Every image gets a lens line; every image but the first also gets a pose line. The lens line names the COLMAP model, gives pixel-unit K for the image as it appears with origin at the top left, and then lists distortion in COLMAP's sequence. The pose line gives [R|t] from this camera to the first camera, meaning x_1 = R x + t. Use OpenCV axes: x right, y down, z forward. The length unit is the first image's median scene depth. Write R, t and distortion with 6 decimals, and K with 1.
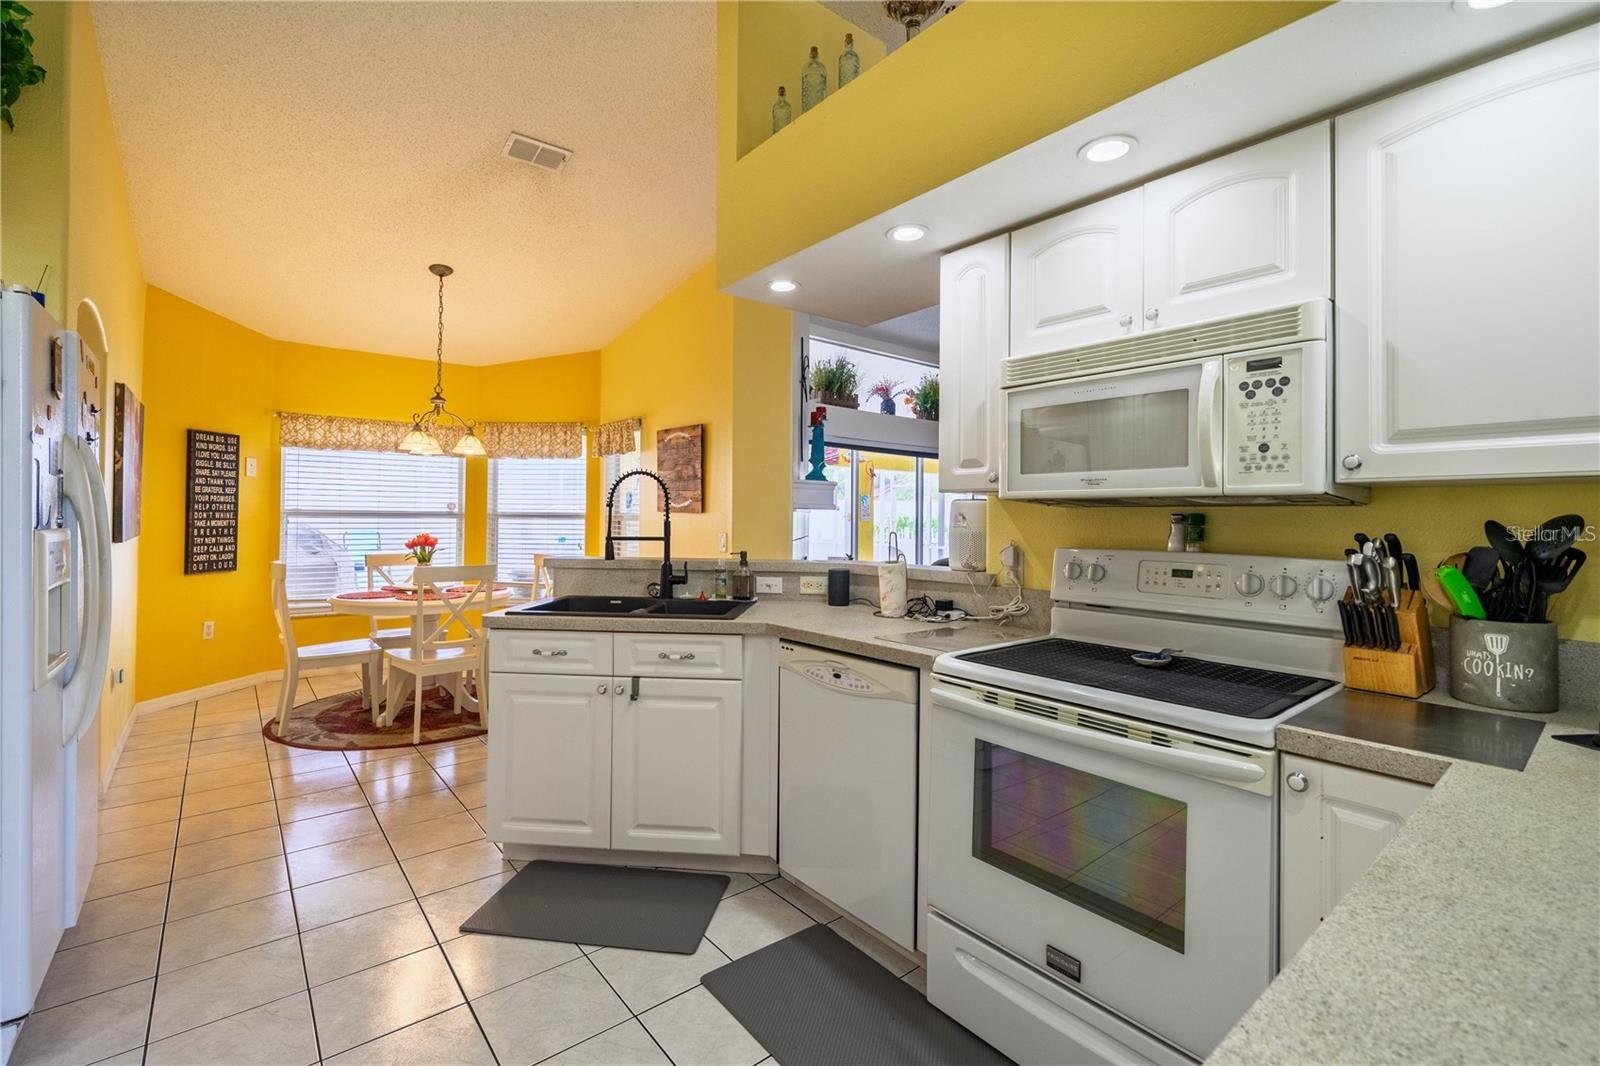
lens RADIAL K [[686.6, 0, 799.2], [0, 686.6, 514.5], [0, 0, 1]] dist [-0.000399, 0.000130]
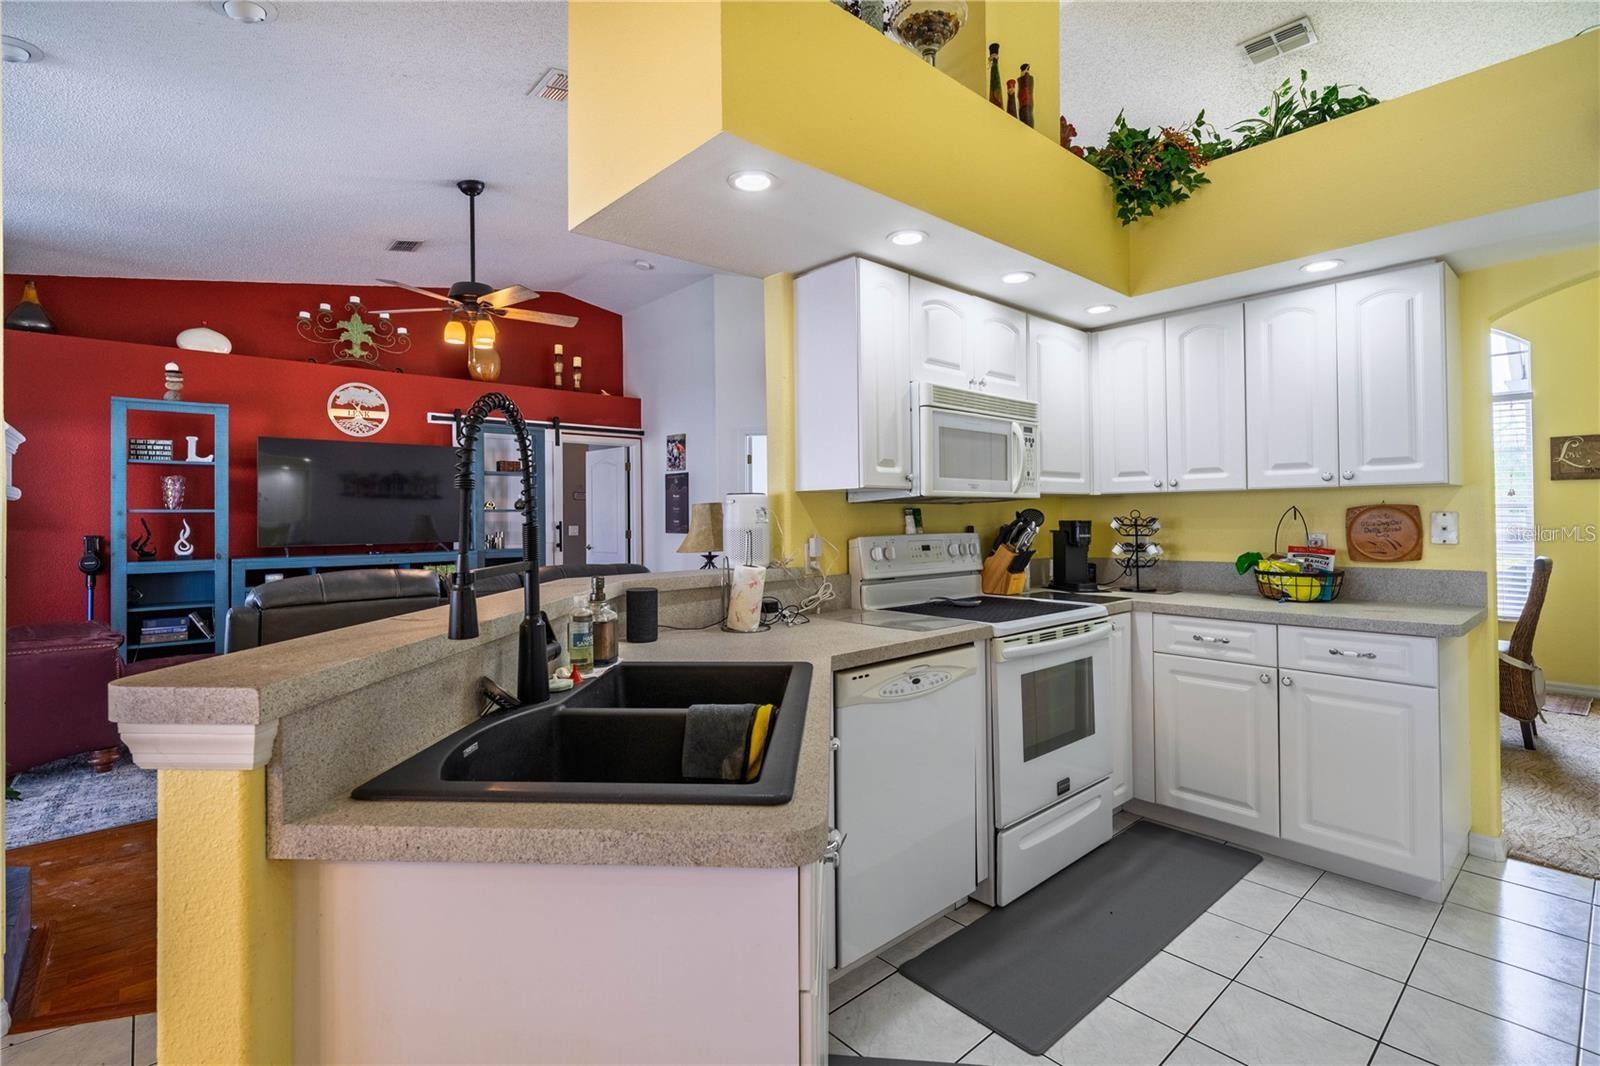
lens RADIAL K [[746.9, 0, 777.1], [0, 746.9, 512.2], [0, 0, 1]] dist [0.000704, 0.000015]
pose [[-0.022602, -0.004305, 0.999735, -0.780040], [0.002978, 0.999986, 0.004374, -0.000637], [-0.999740, 0.003076, -0.022589, 0.985403]]
